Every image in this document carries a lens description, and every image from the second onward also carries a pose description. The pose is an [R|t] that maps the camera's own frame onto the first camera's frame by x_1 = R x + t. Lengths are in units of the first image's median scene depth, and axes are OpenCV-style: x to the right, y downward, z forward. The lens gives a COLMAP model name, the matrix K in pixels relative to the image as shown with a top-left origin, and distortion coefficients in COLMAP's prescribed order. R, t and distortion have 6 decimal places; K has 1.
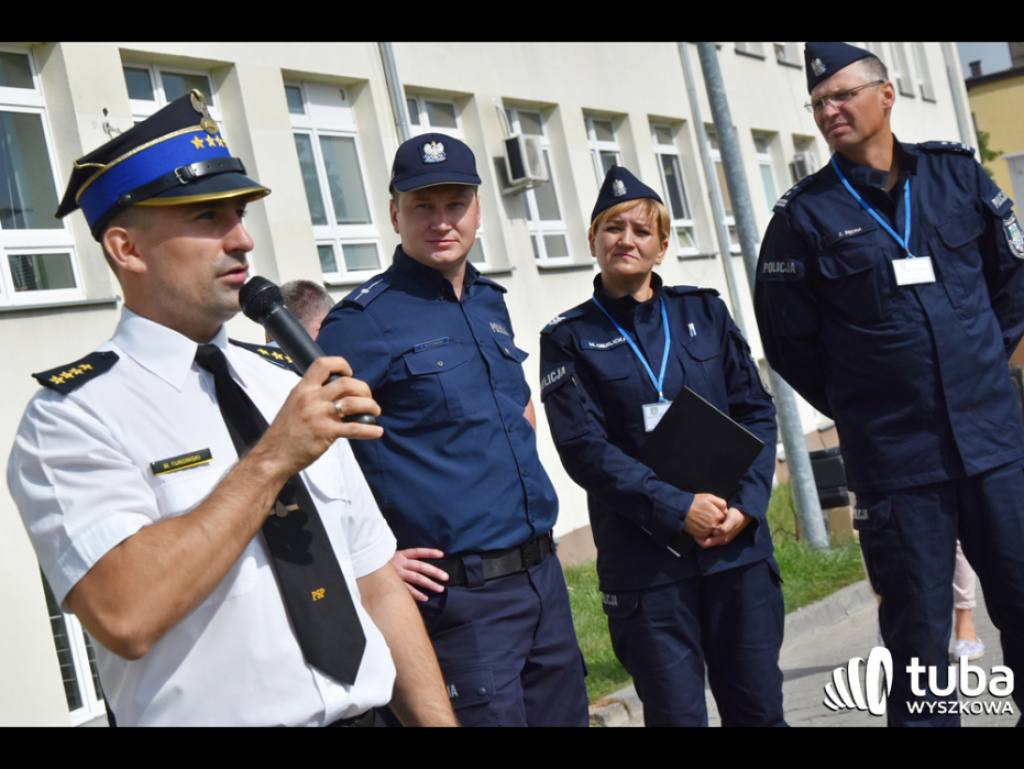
lens RADIAL K [[801.4, 0, 512.5], [0, 801.4, 397.5], [0, 0, 1]] dist [-0.025123, 0.000106]
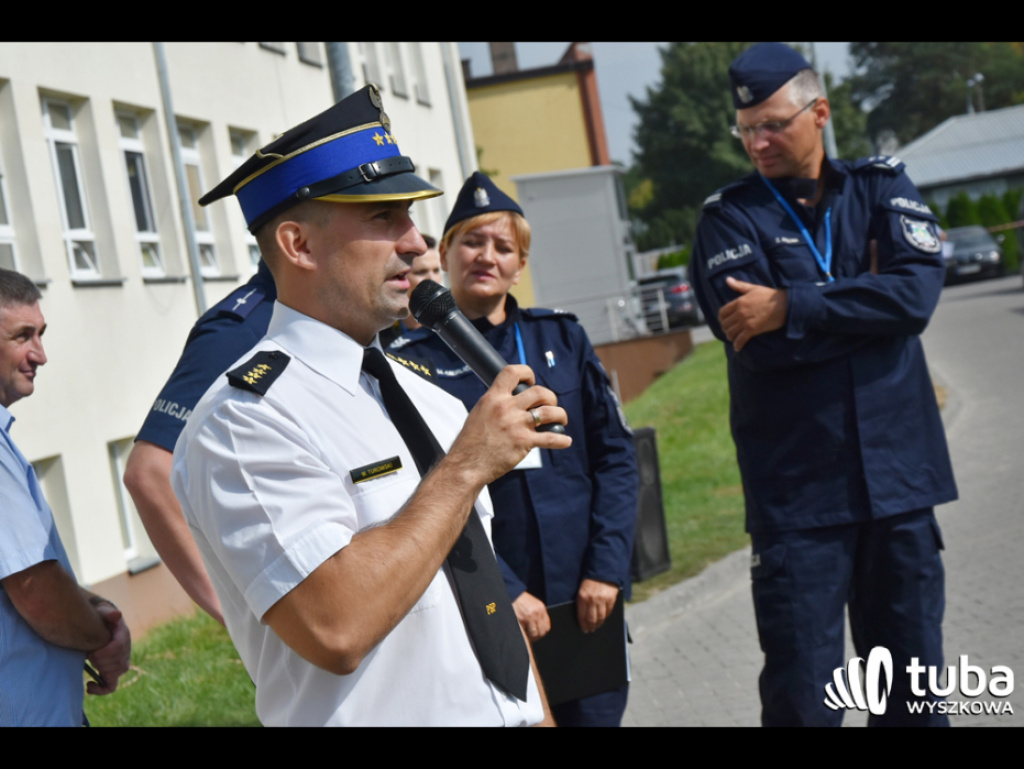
lens RADIAL K [[915.6, 0, 512.7], [0, 915.6, 412.9], [0, 0, 1]] dist [-0.073439, 0.001219]
pose [[0.983026, 0.023139, 0.182002, -0.431959], [-0.019231, 0.999546, -0.023205, 0.032761], [-0.182456, 0.019311, 0.983024, -0.101796]]
